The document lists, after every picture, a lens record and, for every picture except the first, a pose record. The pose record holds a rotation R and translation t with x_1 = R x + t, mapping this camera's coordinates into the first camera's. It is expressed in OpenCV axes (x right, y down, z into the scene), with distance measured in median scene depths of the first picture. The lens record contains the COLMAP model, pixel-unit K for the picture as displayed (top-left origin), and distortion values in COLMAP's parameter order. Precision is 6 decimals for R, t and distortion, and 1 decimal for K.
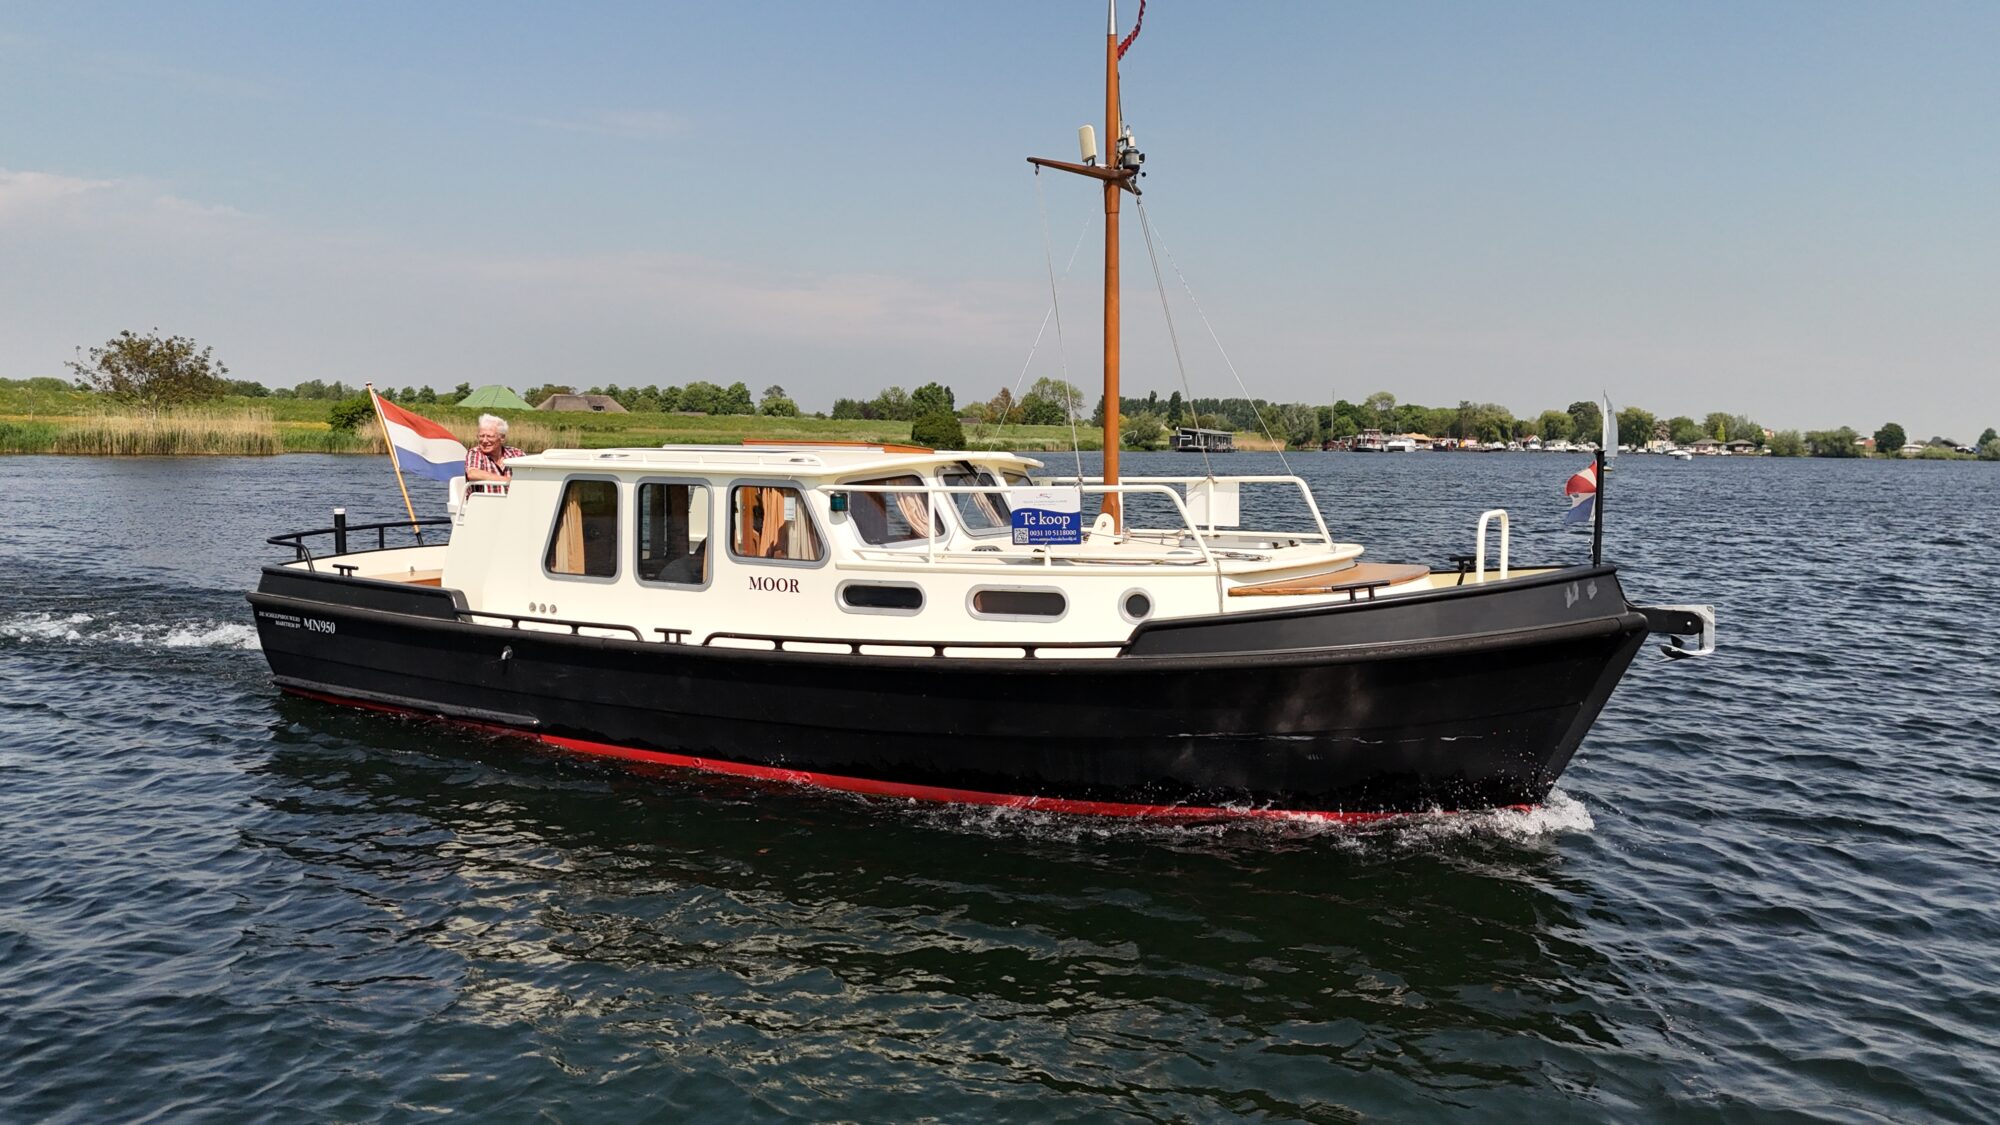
lens RADIAL K [[1481.8, 0, 1004.3], [0, 1481.8, 558.4], [0, 0, 1]] dist [0.063791, -0.008434]
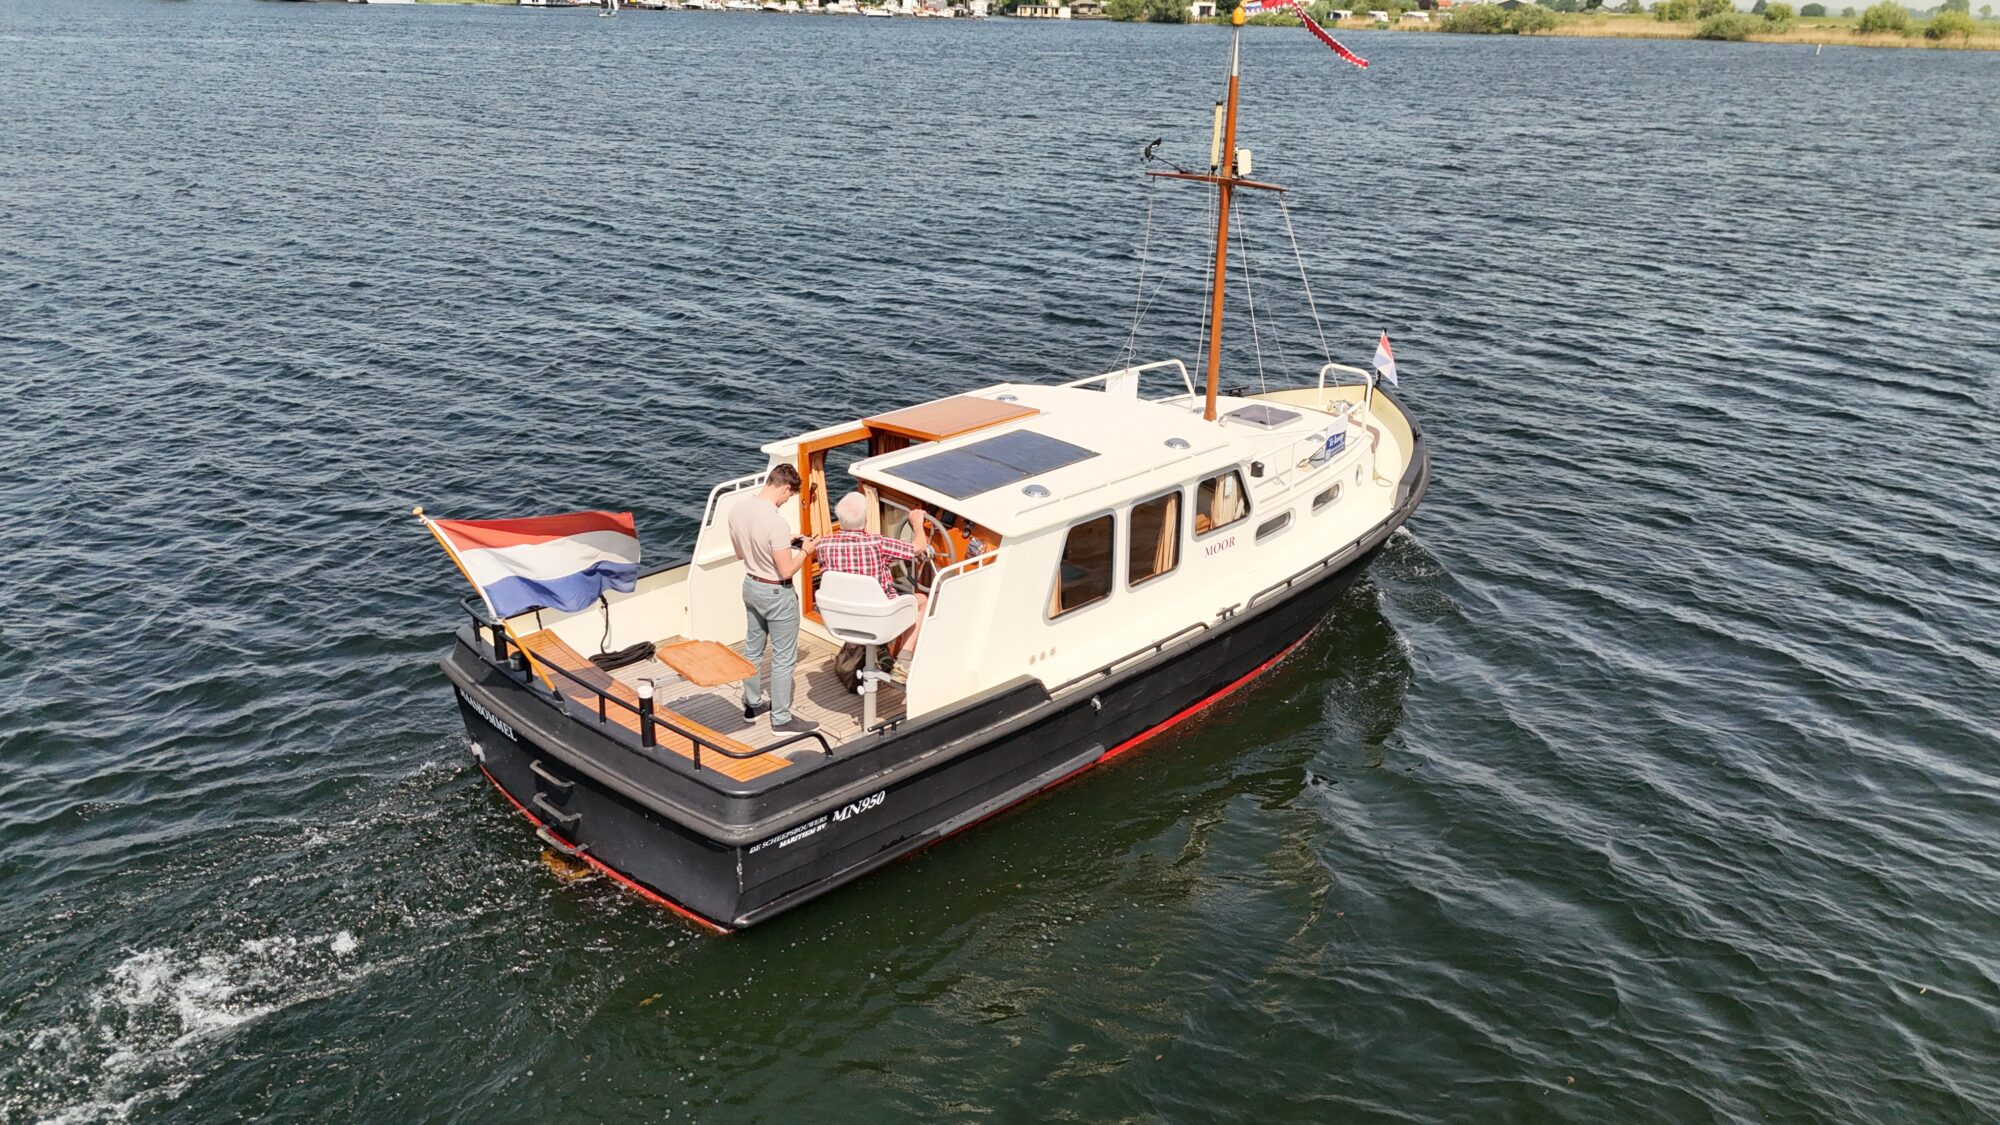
lens RADIAL K [[1481.8, 0, 1012.4], [0, 1481.8, 579.6], [0, 0, 1]] dist [0.063791, -0.008434]
pose [[0.206986, -0.373366, 0.904298, -1.342316], [0.062340, 0.927470, 0.368664, -0.433144], [-0.976356, -0.019934, 0.215249, 0.891502]]
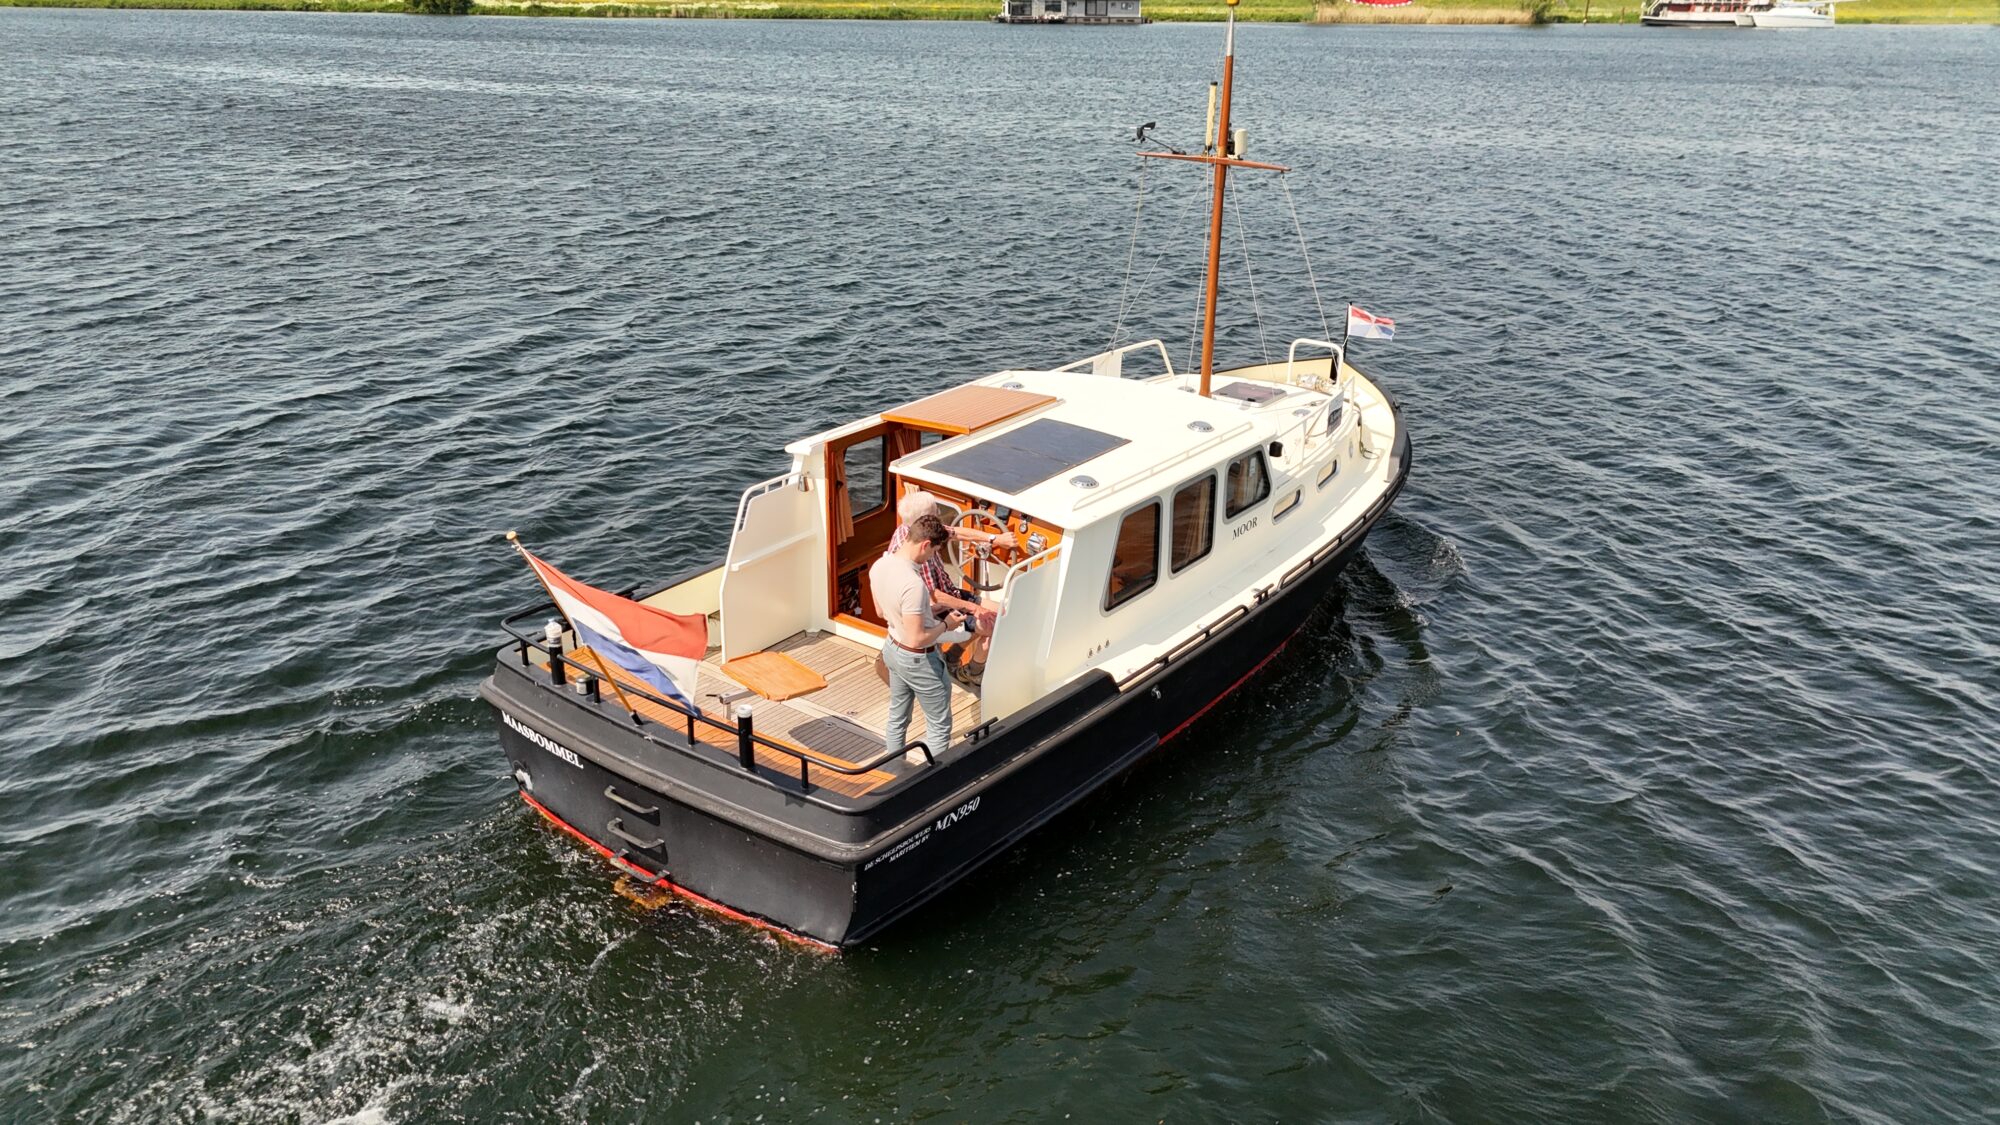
lens RADIAL K [[1481.8, 0, 985.5], [0, 1481.8, 566.3], [0, 0, 1]] dist [0.063791, -0.008434]
pose [[0.103746, -0.390985, 0.914531, -1.347432], [0.069951, 0.920084, 0.385424, -0.455943], [-0.992141, 0.023986, 0.122805, 1.056258]]
